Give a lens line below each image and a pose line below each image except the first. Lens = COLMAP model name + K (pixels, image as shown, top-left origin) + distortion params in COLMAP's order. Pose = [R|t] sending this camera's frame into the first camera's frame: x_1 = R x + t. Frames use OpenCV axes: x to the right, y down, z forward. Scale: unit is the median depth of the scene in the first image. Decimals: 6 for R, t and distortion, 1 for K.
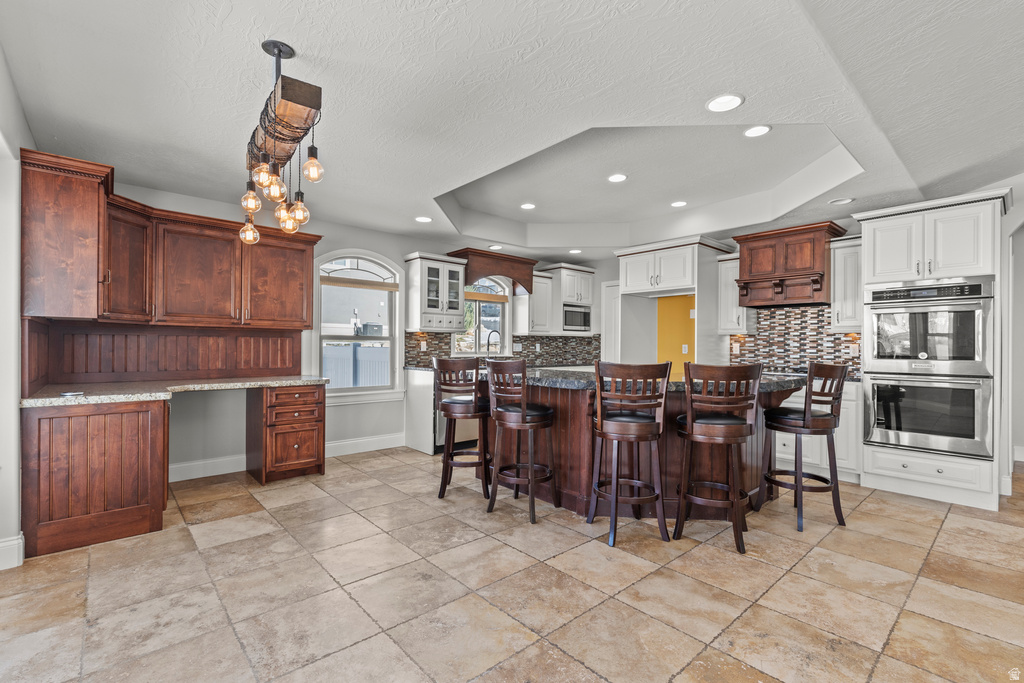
lens RADIAL K [[457.3, 0, 512.1], [0, 457.3, 345.0], [0, 0, 1]] dist [0.001196, 0.000279]
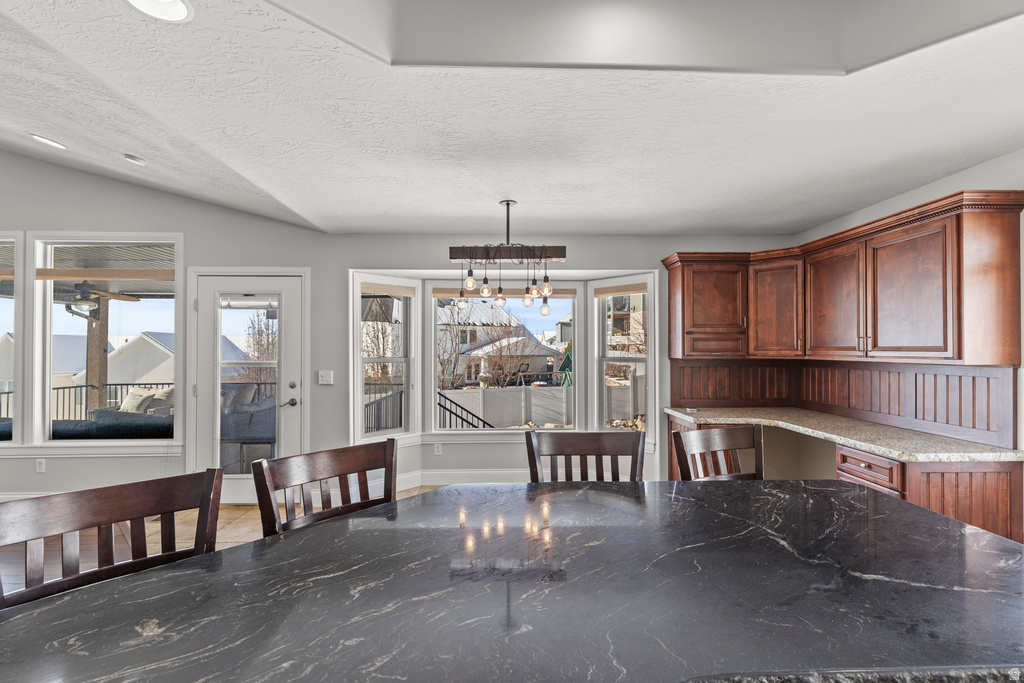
lens RADIAL K [[457.3, 0, 512.1], [0, 457.3, 345.0], [0, 0, 1]] dist [0.001196, 0.000279]
pose [[-0.642732, -0.013304, -0.765976, 0.261695], [-0.003517, 0.999890, -0.014416, -0.036261], [0.766083, -0.006571, -0.642708, 0.720247]]
